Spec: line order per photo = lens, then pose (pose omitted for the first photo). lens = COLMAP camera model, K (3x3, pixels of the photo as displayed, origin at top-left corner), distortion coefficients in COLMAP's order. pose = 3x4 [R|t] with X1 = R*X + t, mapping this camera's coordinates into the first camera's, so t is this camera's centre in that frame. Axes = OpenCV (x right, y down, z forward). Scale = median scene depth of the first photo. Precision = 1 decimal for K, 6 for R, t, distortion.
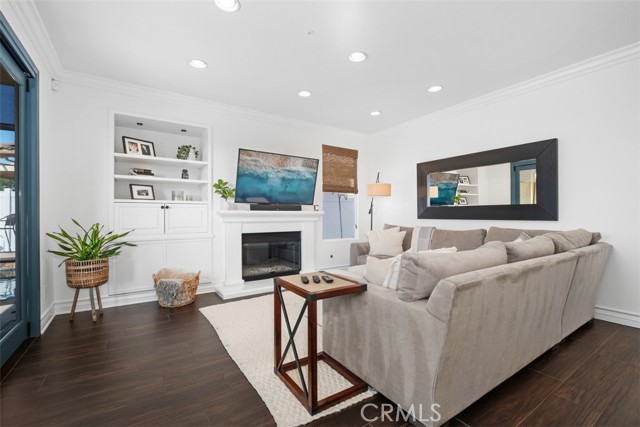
lens RADIAL K [[275.8, 0, 322.8], [0, 275.8, 211.5], [0, 0, 1]] dist [-0.003664, -0.002948]
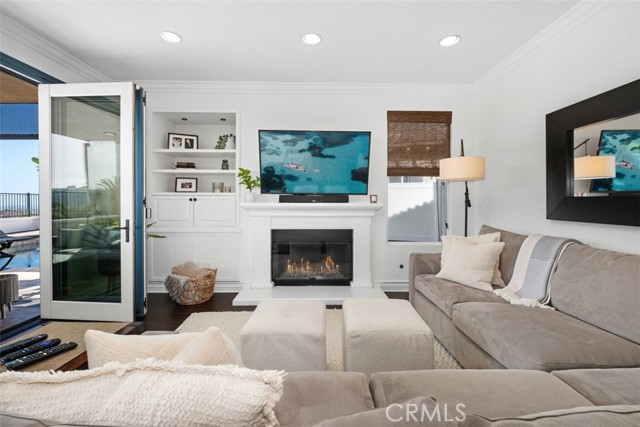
lens RADIAL K [[275.8, 0, 328.8], [0, 275.8, 202.9], [0, 0, 1]] dist [-0.003664, -0.002948]
pose [[0.842058, 0.005166, -0.539362, 0.338770], [0.000663, 0.999943, 0.010612, -0.012294], [0.539386, -0.009293, 0.842007, 0.397046]]
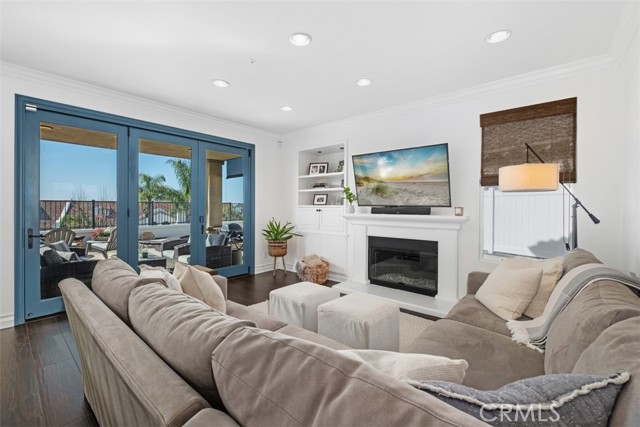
lens RADIAL K [[275.8, 0, 320.6], [0, 275.8, 209.3], [0, 0, 1]] dist [-0.003664, -0.002948]
pose [[0.265437, 0.007599, -0.964098, 0.694217], [-0.000653, 0.999970, 0.007702, -0.028745], [0.964128, -0.001415, 0.265434, 0.592924]]
